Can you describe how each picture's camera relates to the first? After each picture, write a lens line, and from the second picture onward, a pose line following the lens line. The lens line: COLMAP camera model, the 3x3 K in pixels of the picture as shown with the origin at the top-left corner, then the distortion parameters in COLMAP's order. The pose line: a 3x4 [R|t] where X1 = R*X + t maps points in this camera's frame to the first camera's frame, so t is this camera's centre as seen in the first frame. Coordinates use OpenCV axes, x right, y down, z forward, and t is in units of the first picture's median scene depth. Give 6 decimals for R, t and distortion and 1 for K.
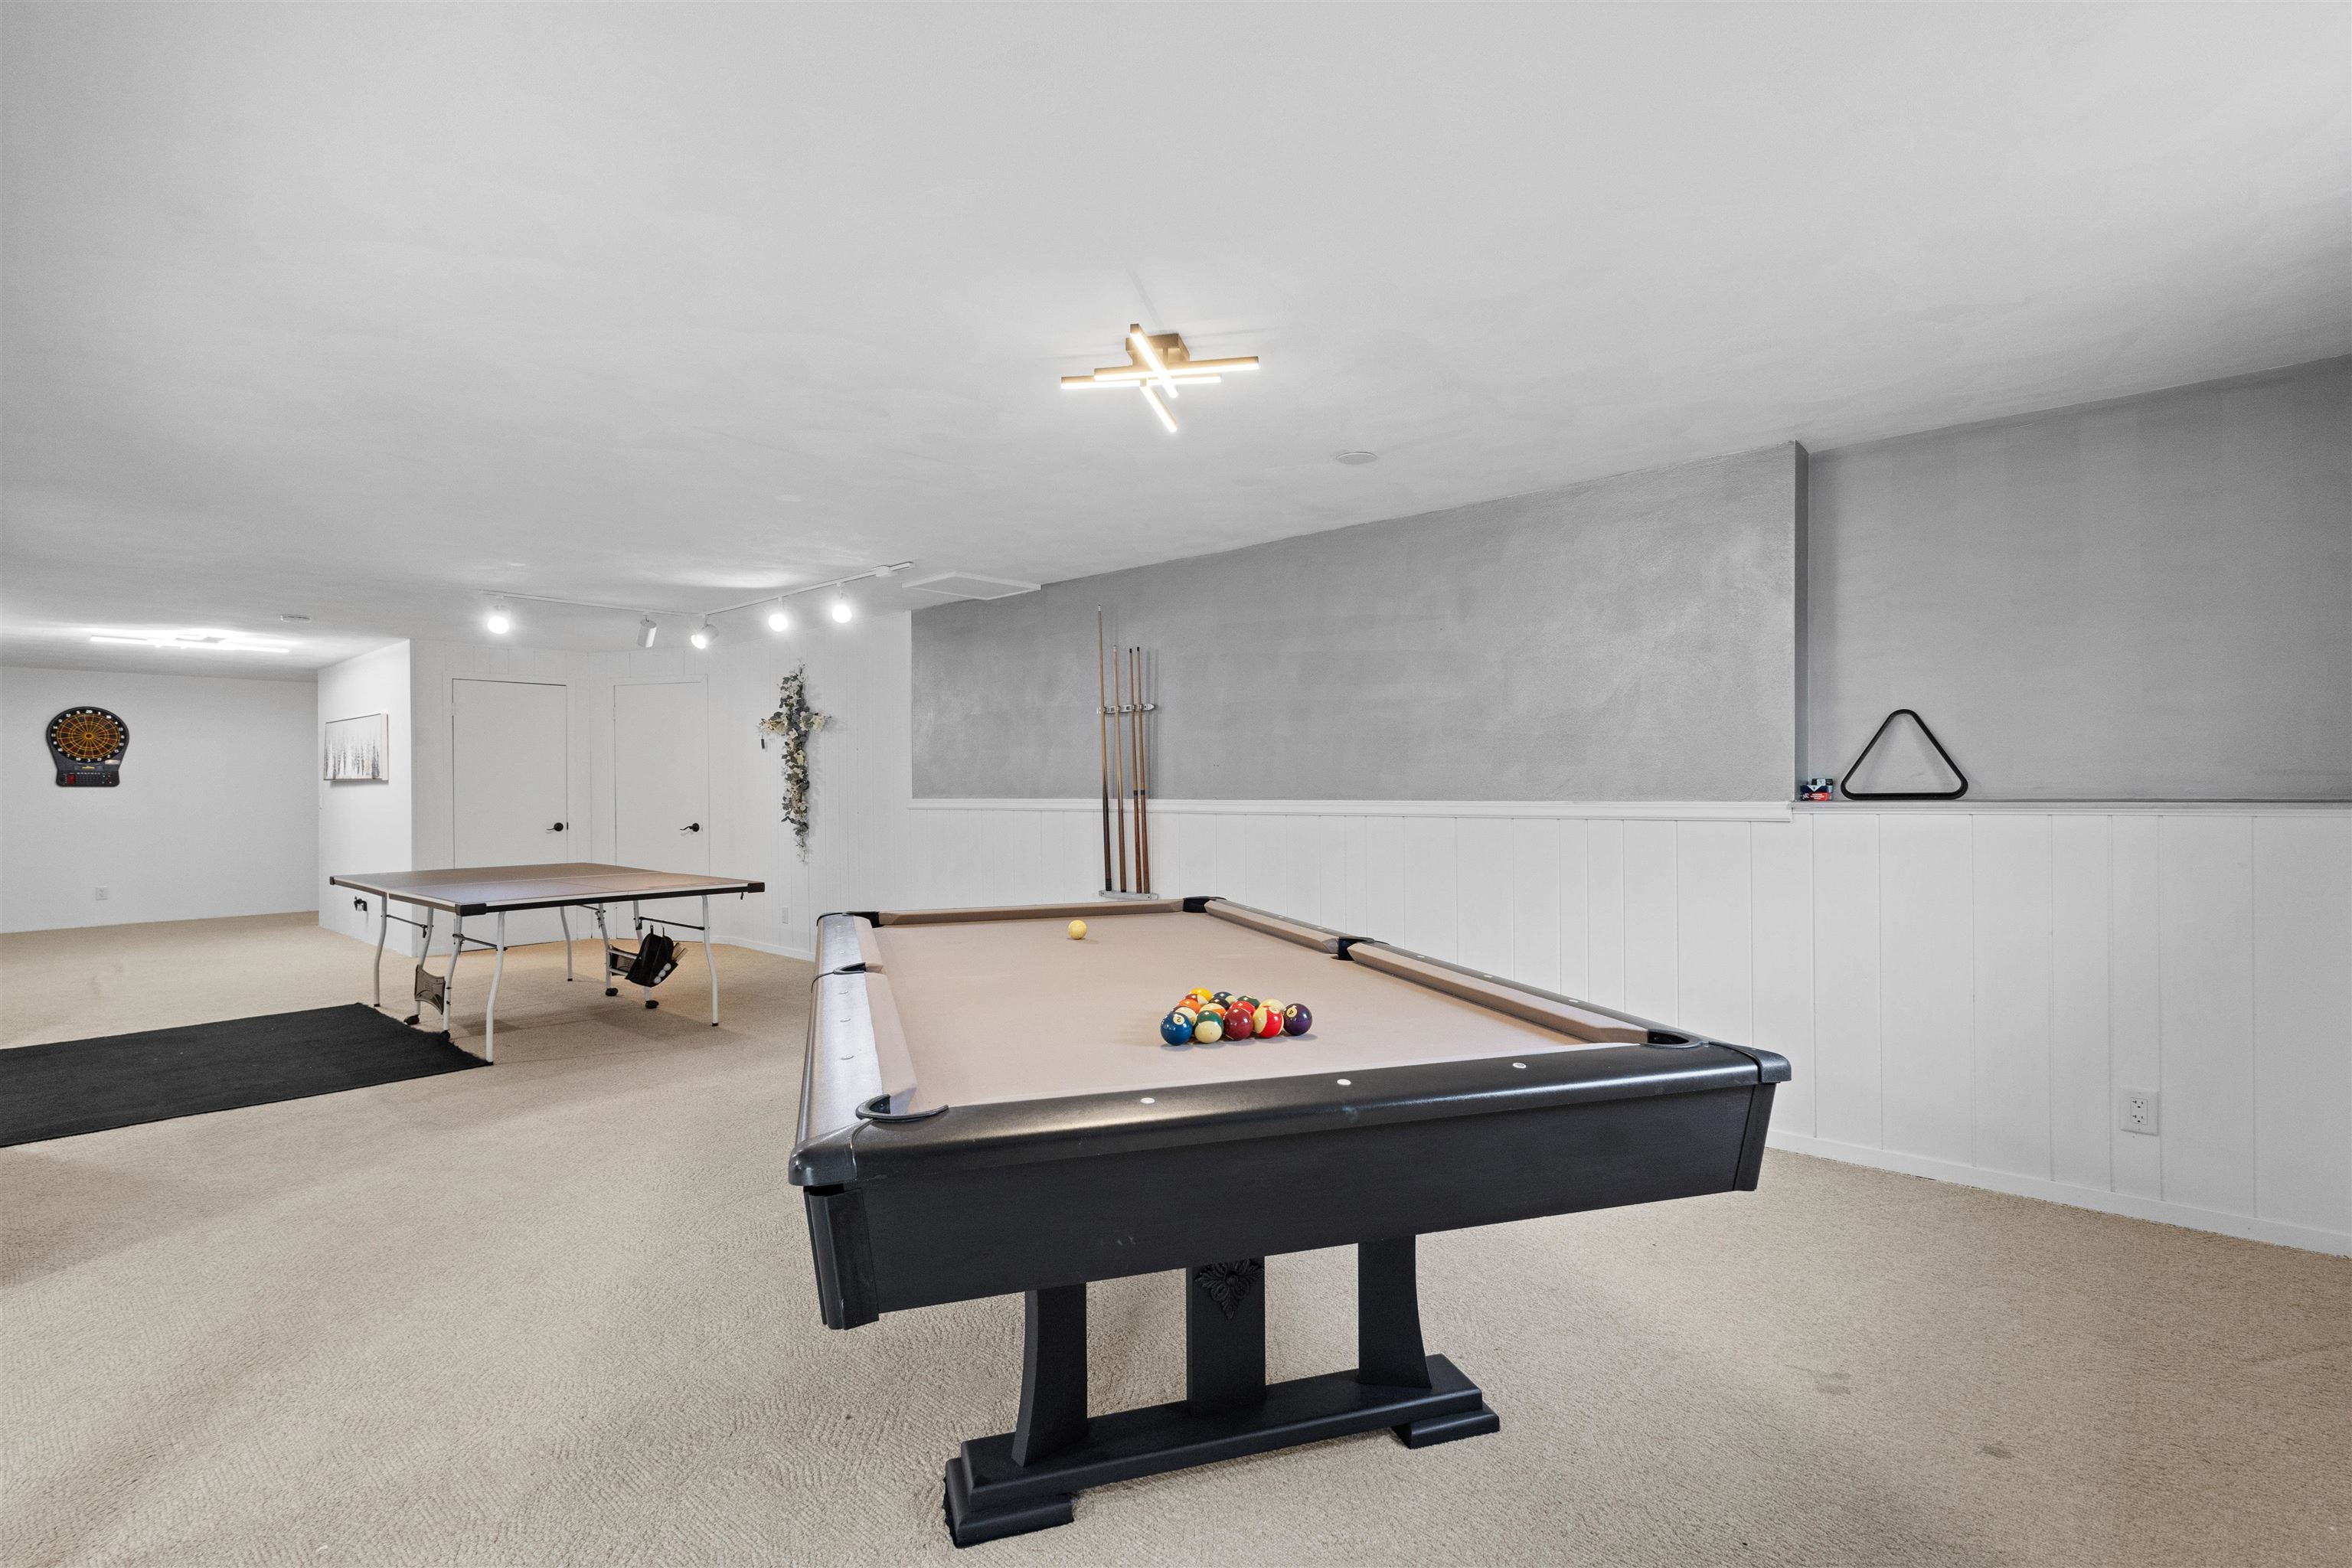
lens RADIAL K [[1063.1, 0, 1178.6], [0, 1063.1, 797.1], [0, 0, 1]] dist [0.001830, 0.000450]
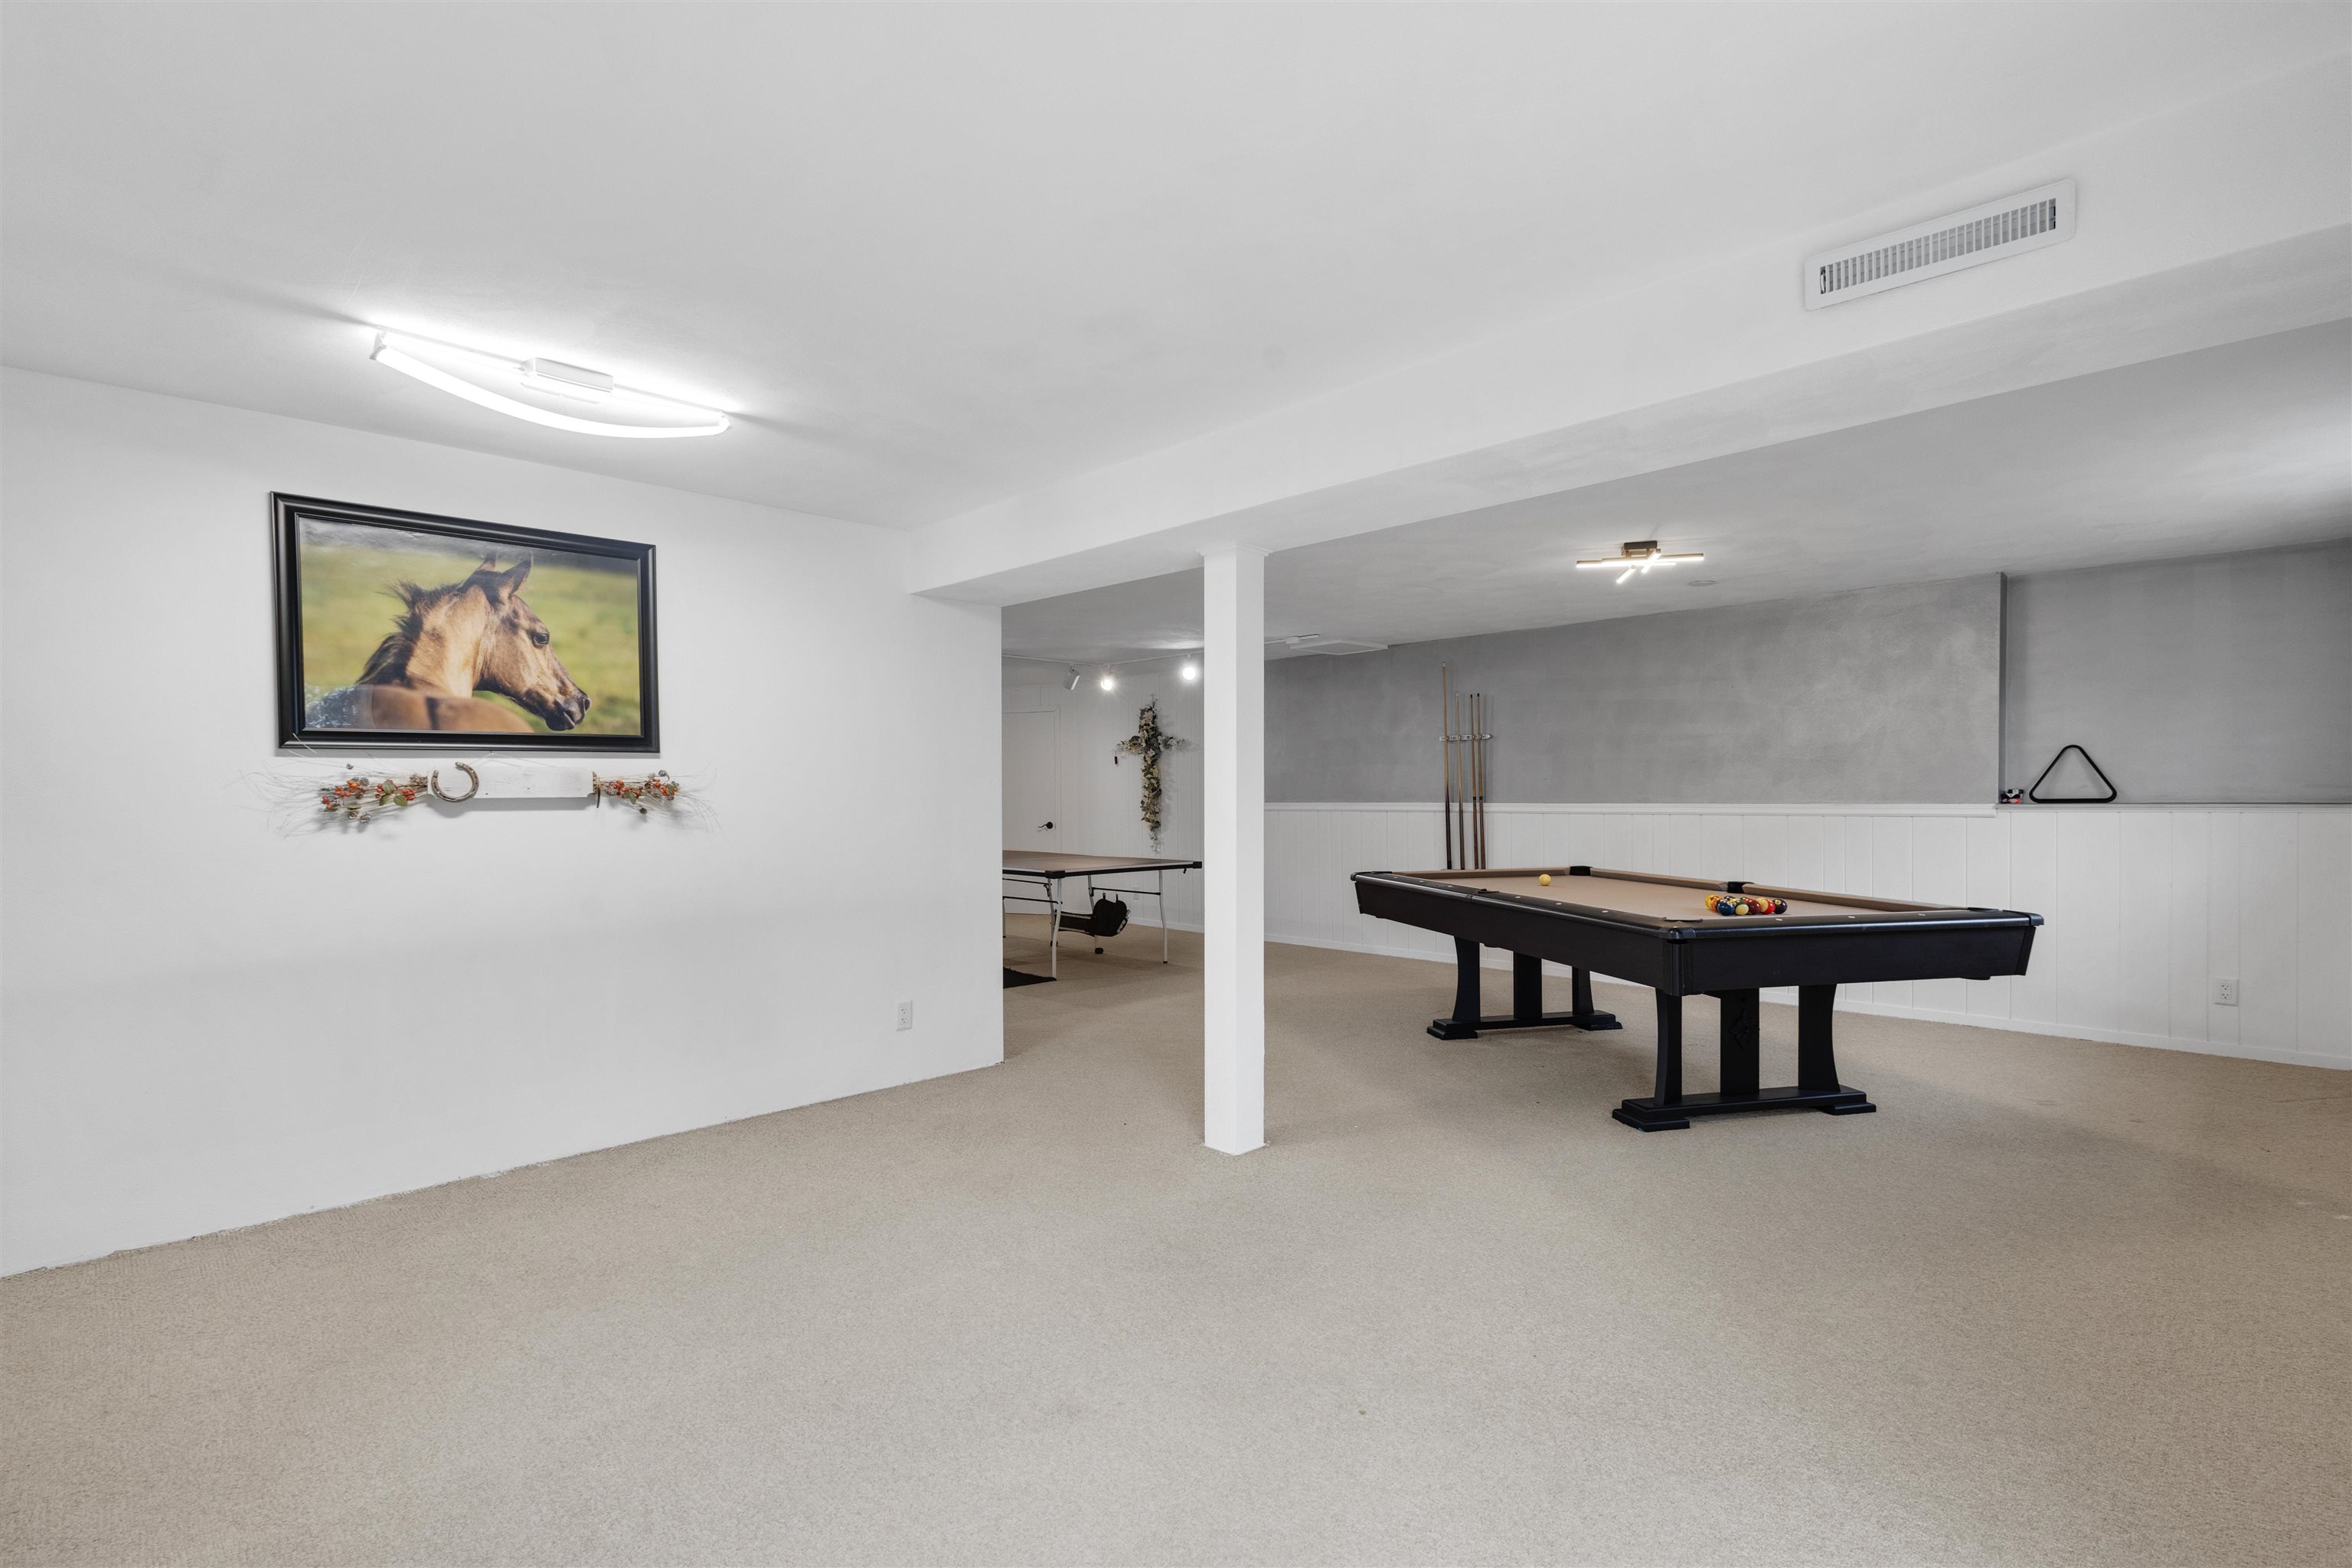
lens RADIAL K [[1065.8, 0, 1177.4], [0, 1065.8, 817.6], [0, 0, 1]] dist [0.001457, -0.000504]
pose [[0.997649, 0.003399, -0.068440, -0.444610], [-0.002594, 0.999926, 0.011849, 0.007701], [0.068476, -0.011644, 0.997585, -0.555123]]
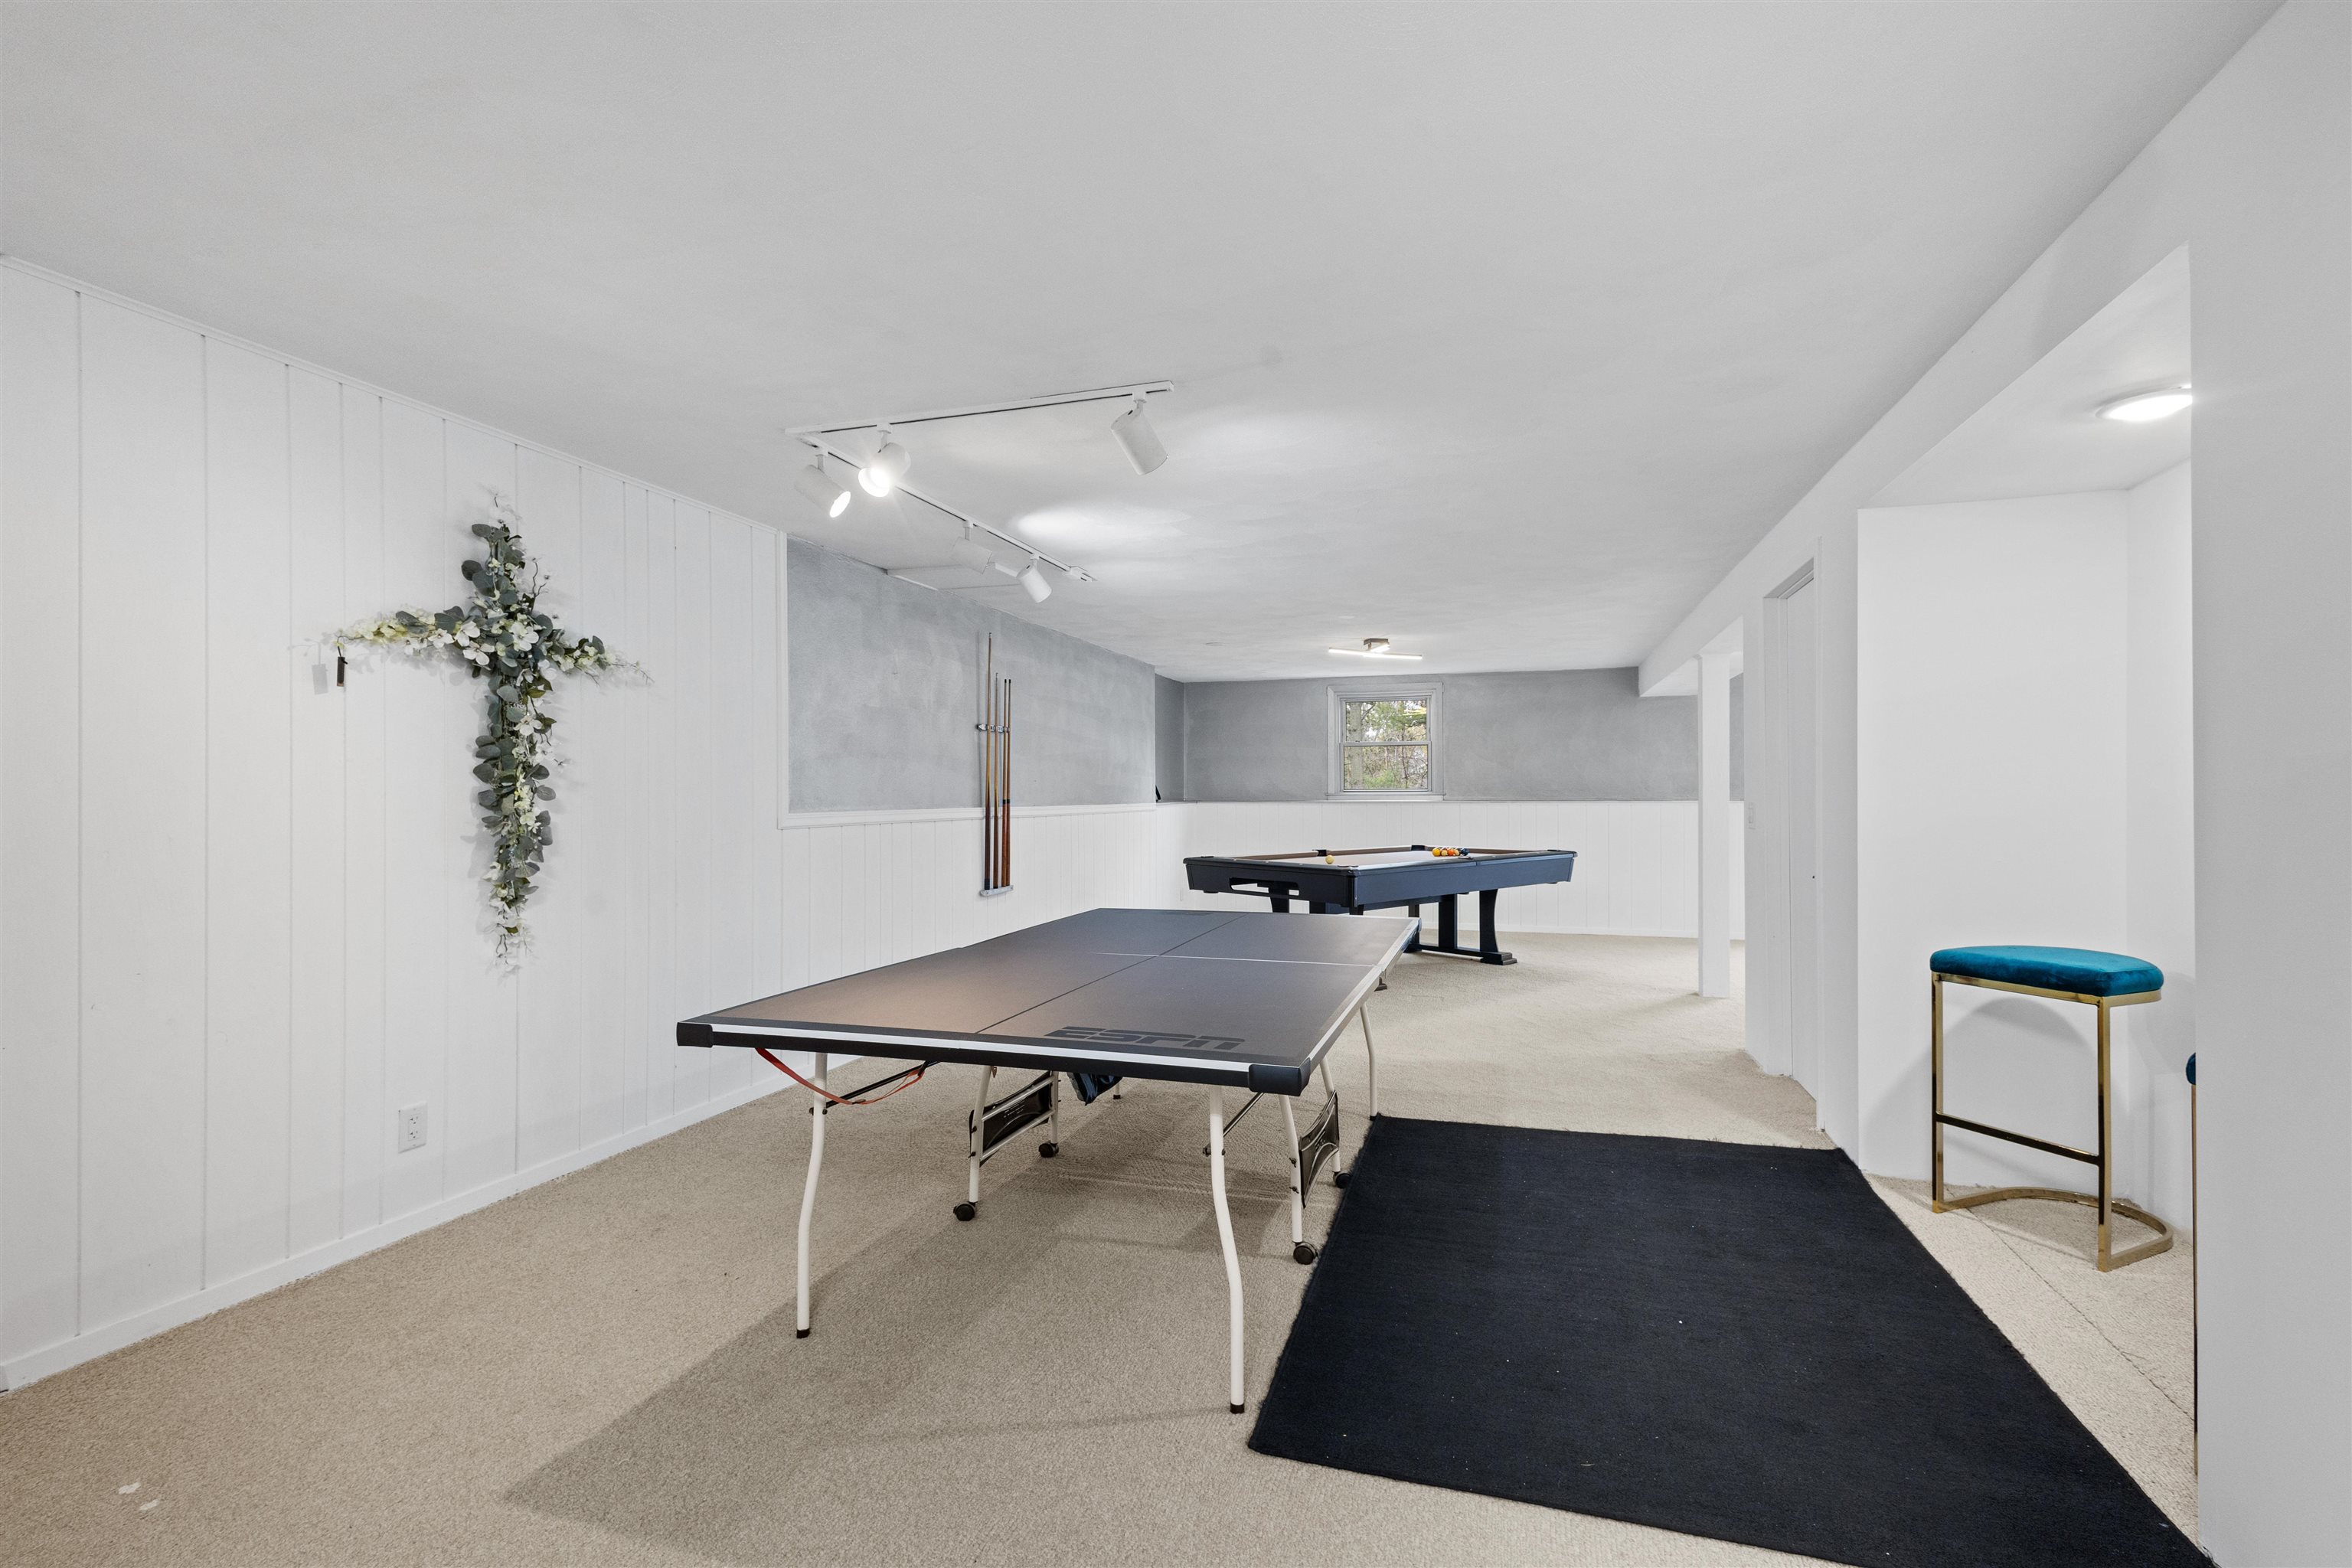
lens RADIAL K [[1098.3, 0, 1176.9], [0, 1098.3, 776.5], [0, 0, 1]] dist [0.000949, -0.000327]
pose [[-0.376223, 0.015685, 0.926397, -1.651406], [0.004655, 0.999876, -0.015039, -0.015597], [-0.926518, -0.001345, -0.376249, 1.713502]]
